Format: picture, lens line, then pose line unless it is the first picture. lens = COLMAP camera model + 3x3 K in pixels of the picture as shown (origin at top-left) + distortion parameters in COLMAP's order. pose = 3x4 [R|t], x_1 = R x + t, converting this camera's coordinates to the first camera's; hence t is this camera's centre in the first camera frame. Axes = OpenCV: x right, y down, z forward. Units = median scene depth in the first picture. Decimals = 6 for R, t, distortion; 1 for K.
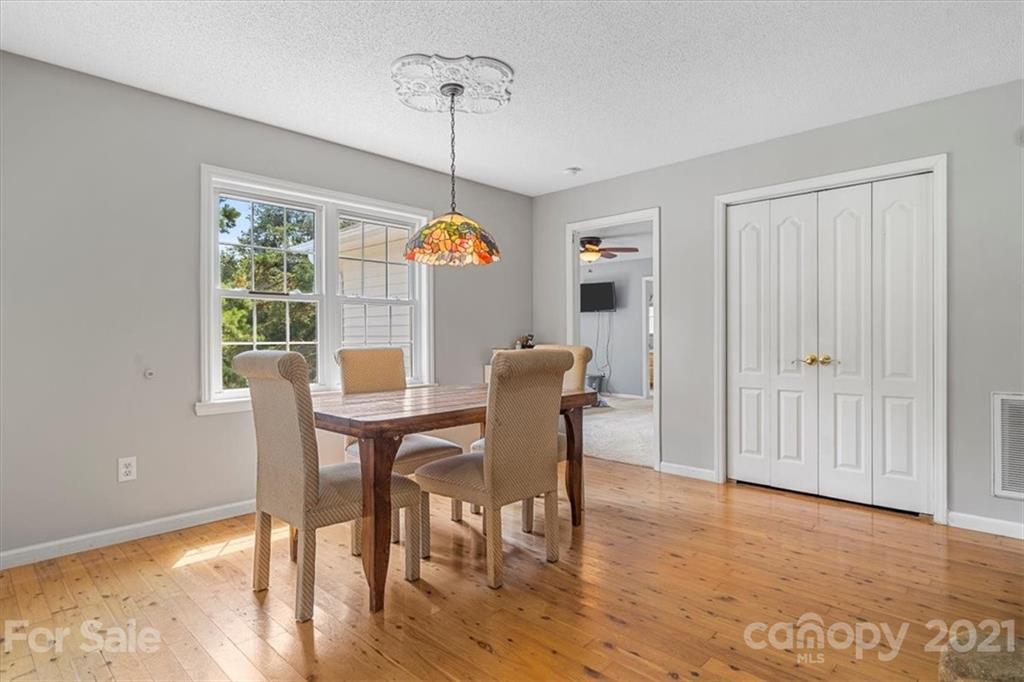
lens RADIAL K [[542.2, 0, 512.0], [0, 542.2, 341.0], [0, 0, 1]] dist [0.000752, 0.001267]
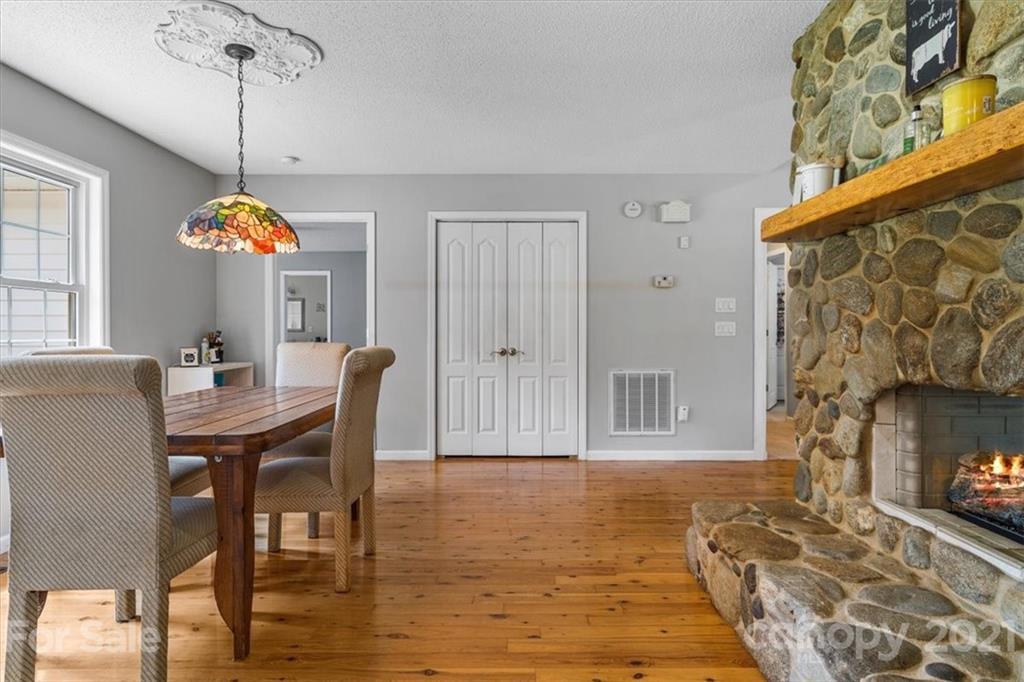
lens RADIAL K [[537.7, 0, 512.6], [0, 537.7, 334.9], [0, 0, 1]] dist [0.001969, 0.000687]
pose [[0.725575, -0.001516, 0.688141, -0.340716], [0.002965, 0.999995, -0.000924, -0.004429], [-0.688136, 0.002711, 0.725576, 0.060987]]
